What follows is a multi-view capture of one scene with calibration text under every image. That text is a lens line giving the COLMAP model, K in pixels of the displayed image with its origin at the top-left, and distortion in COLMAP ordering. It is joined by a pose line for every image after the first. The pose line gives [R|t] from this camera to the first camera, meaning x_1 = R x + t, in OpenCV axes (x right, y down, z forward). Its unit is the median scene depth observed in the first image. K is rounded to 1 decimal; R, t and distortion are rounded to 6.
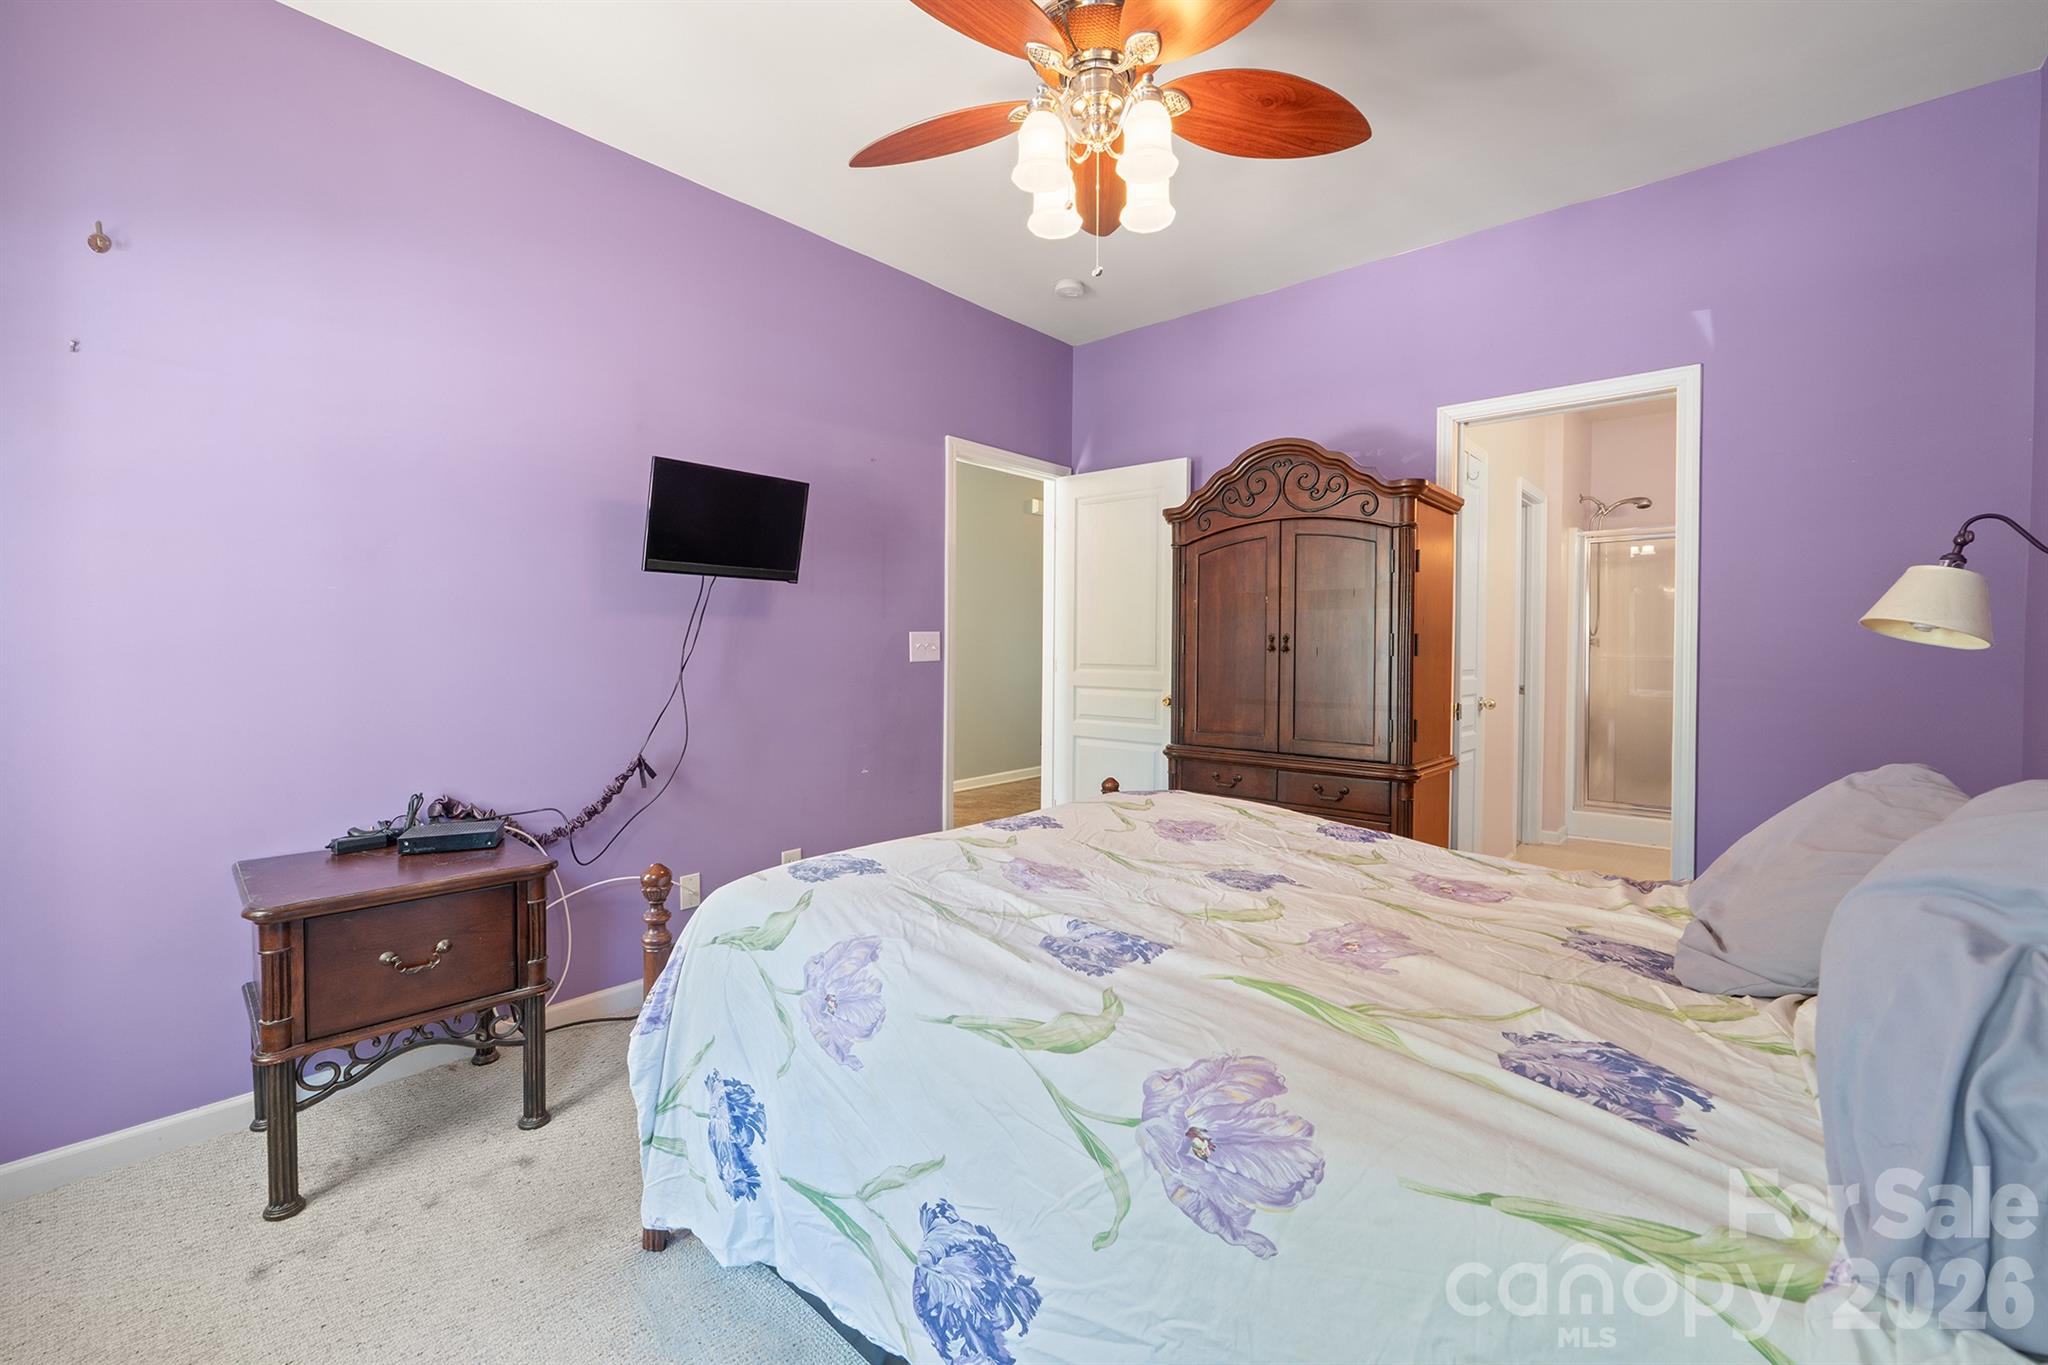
lens RADIAL K [[884.2, 0, 1034.3], [0, 884.2, 666.6], [0, 0, 1]] dist [0.004080, 0.000085]
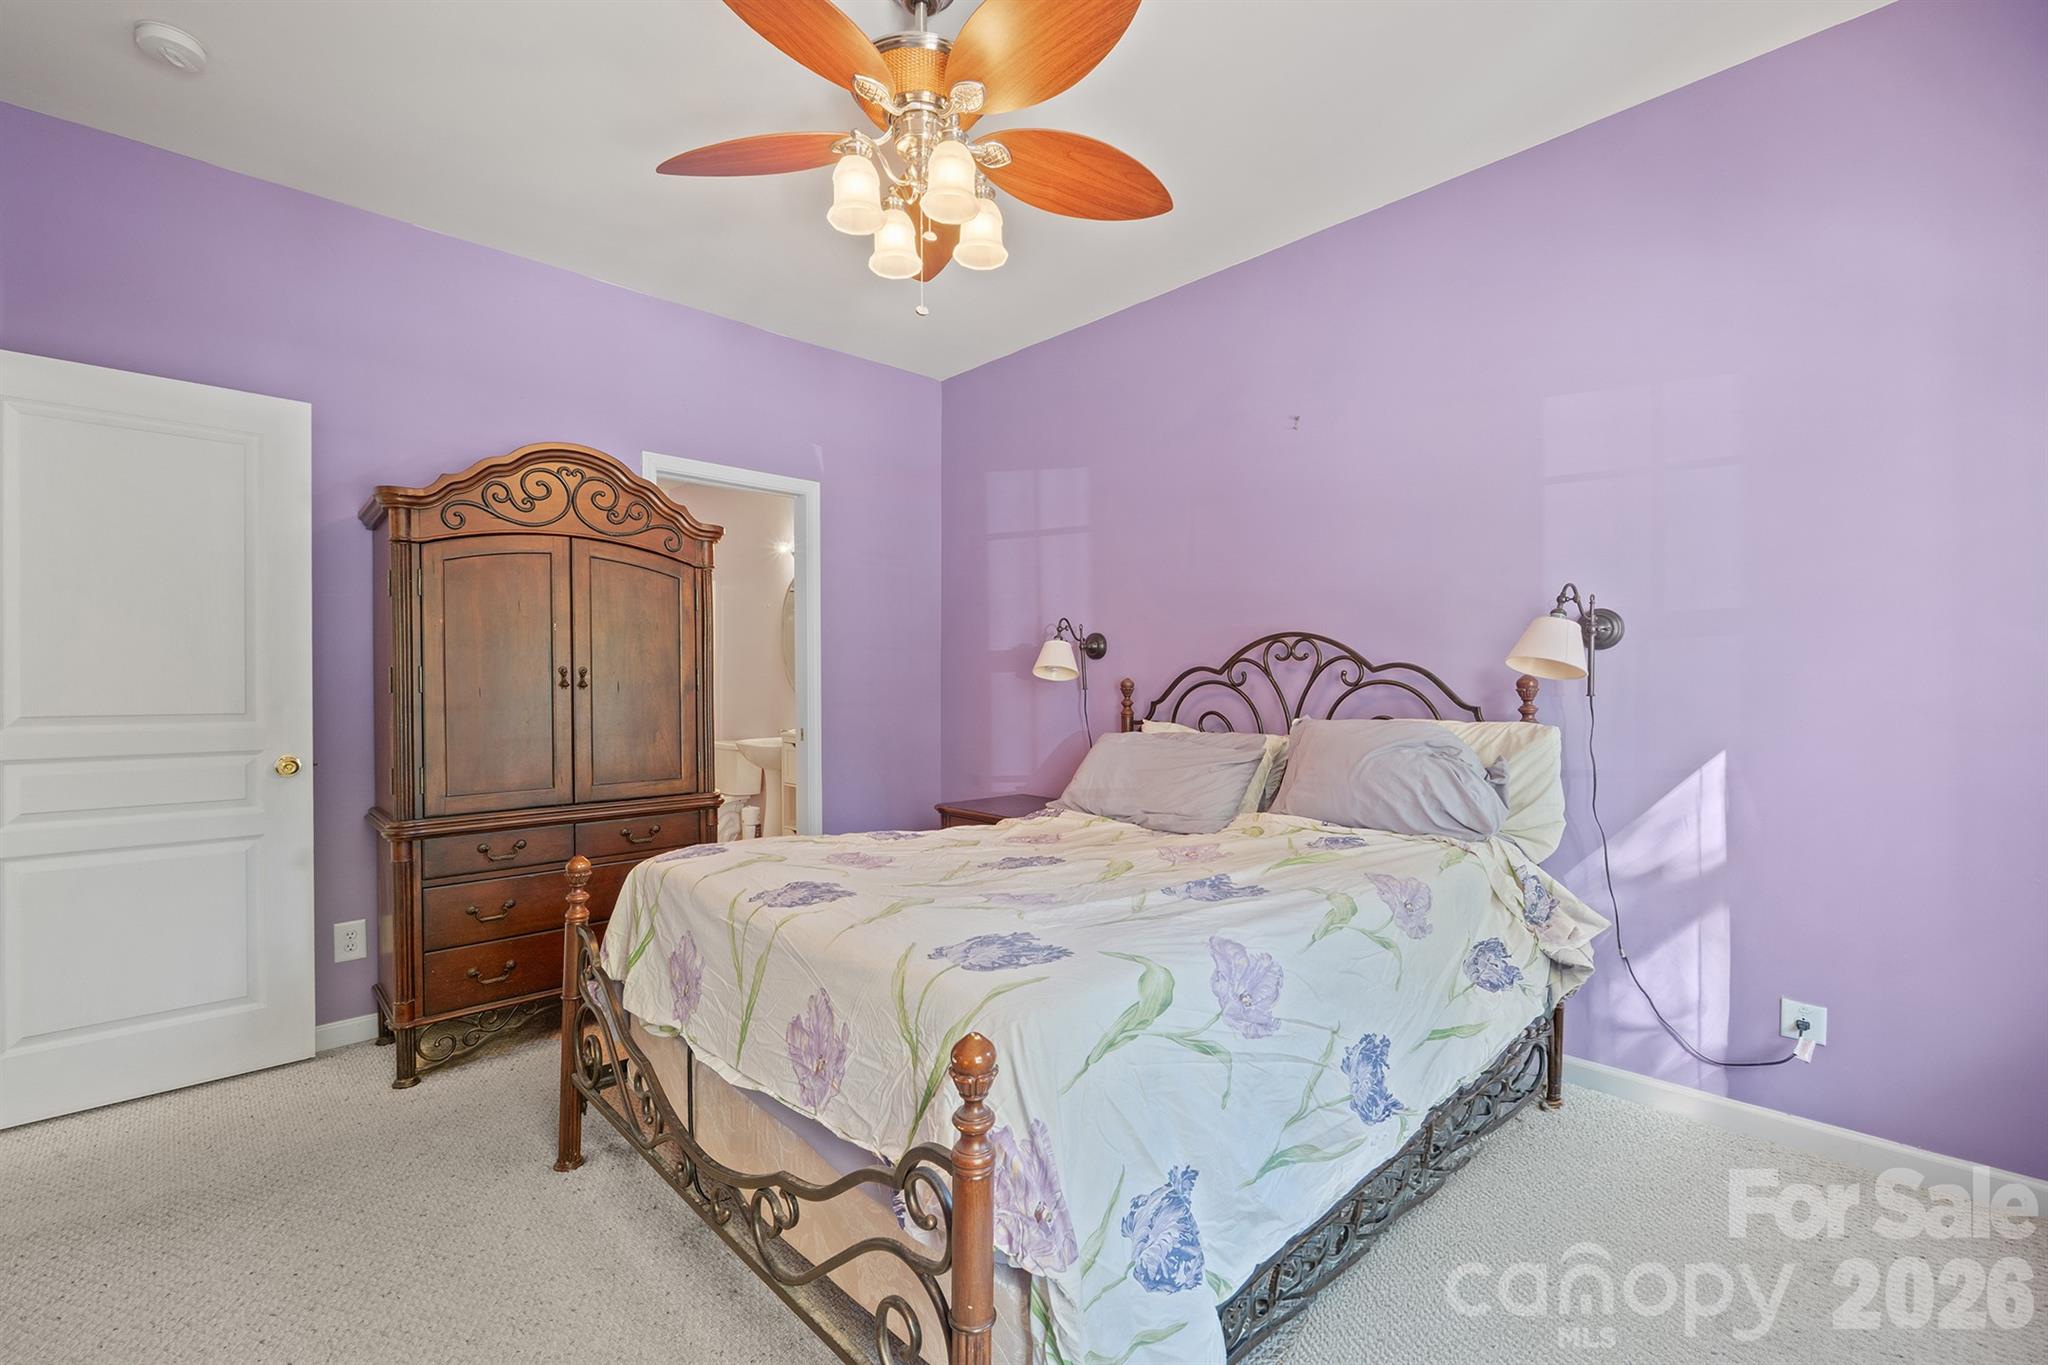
lens RADIAL K [[884.2, 0, 1035.2], [0, 884.2, 687.0], [0, 0, 1]] dist [0.004080, 0.000085]
pose [[0.048348, -0.008994, 0.998790, -0.582532], [0.024155, 0.999678, 0.007833, -0.013536], [-0.998538, 0.023747, 0.048550, 0.513725]]
